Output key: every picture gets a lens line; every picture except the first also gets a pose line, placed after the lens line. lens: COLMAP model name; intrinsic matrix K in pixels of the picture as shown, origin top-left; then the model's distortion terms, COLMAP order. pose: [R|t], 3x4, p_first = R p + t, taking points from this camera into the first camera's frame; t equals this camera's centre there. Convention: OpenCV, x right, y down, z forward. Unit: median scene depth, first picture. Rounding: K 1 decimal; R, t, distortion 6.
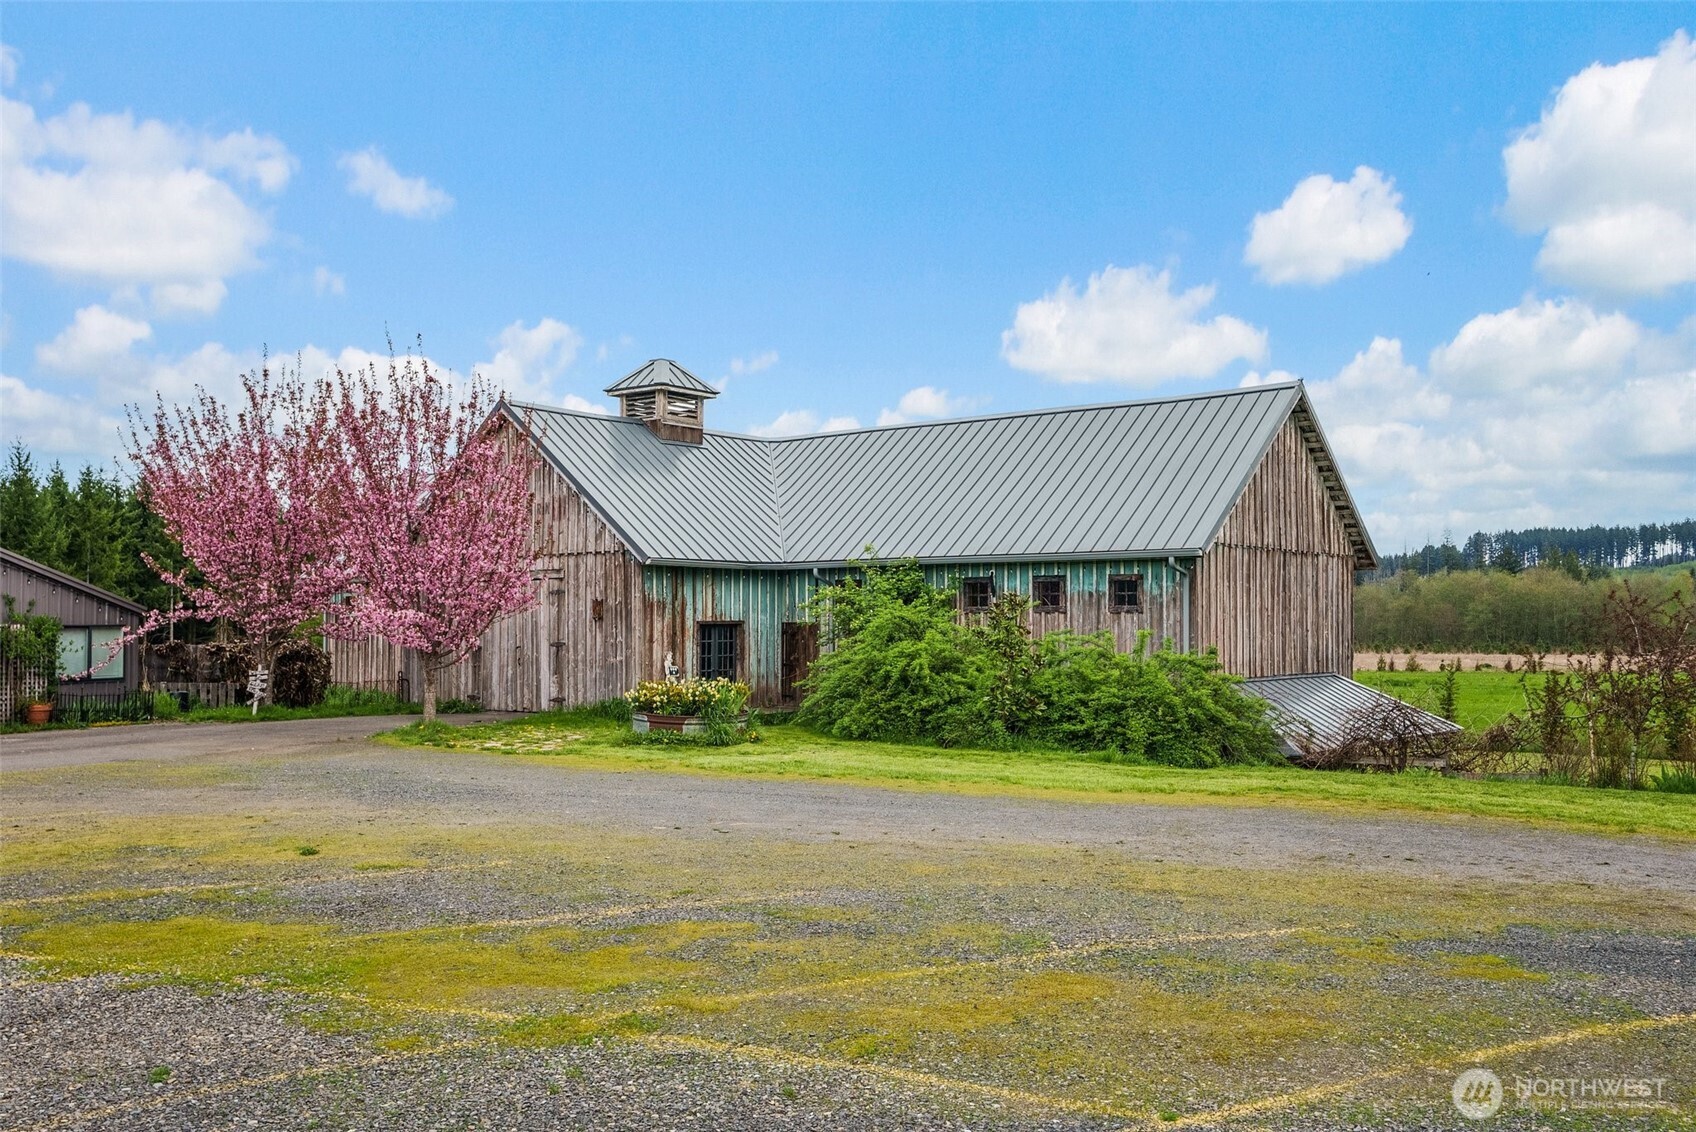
lens RADIAL K [[1605.4, 0, 851.9], [0, 1605.4, 577.0], [0, 0, 1]] dist [0.097592, 0.000000]
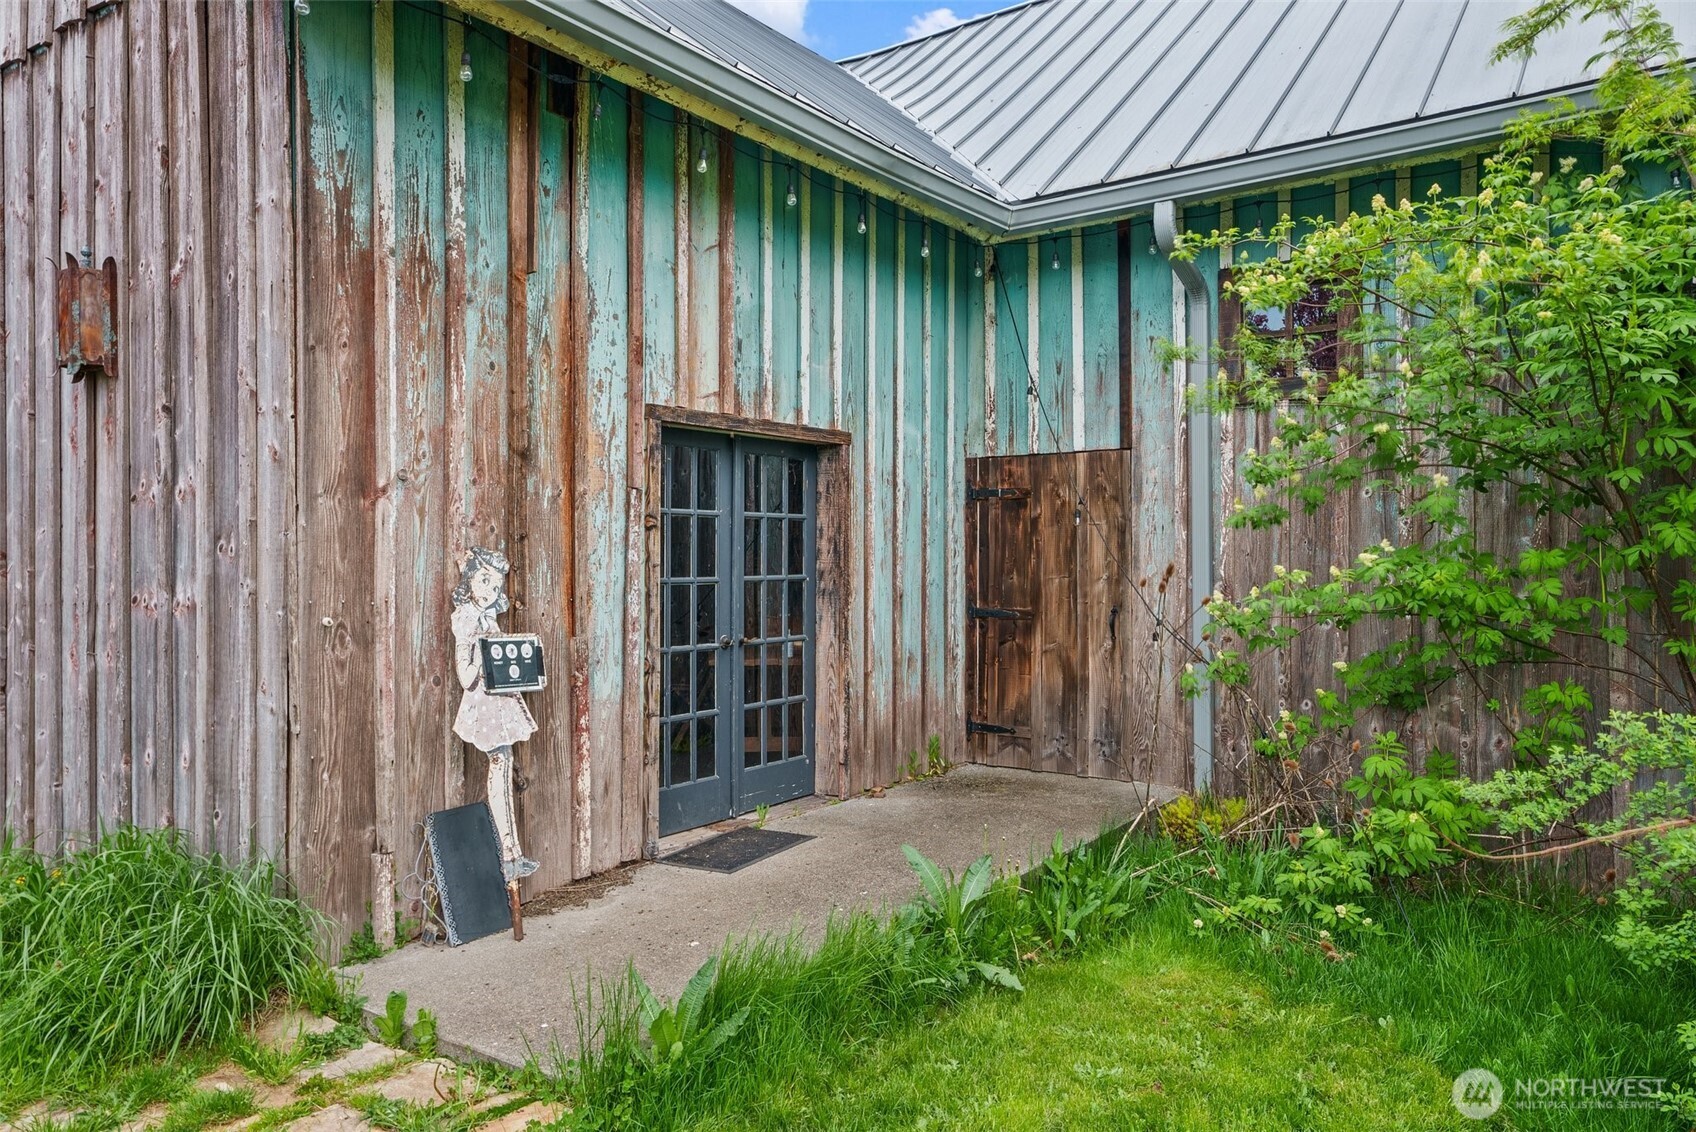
lens RADIAL K [[1162.6, 0, 848.6], [0, 1162.6, 561.6], [0, 0, 1]] dist [-0.000163, 0.000033]
pose [[0.998291, 0.002142, 0.058400, -0.079362], [-0.003836, 0.999575, 0.028909, 0.042508], [-0.058313, -0.029083, 0.997875, 0.849631]]
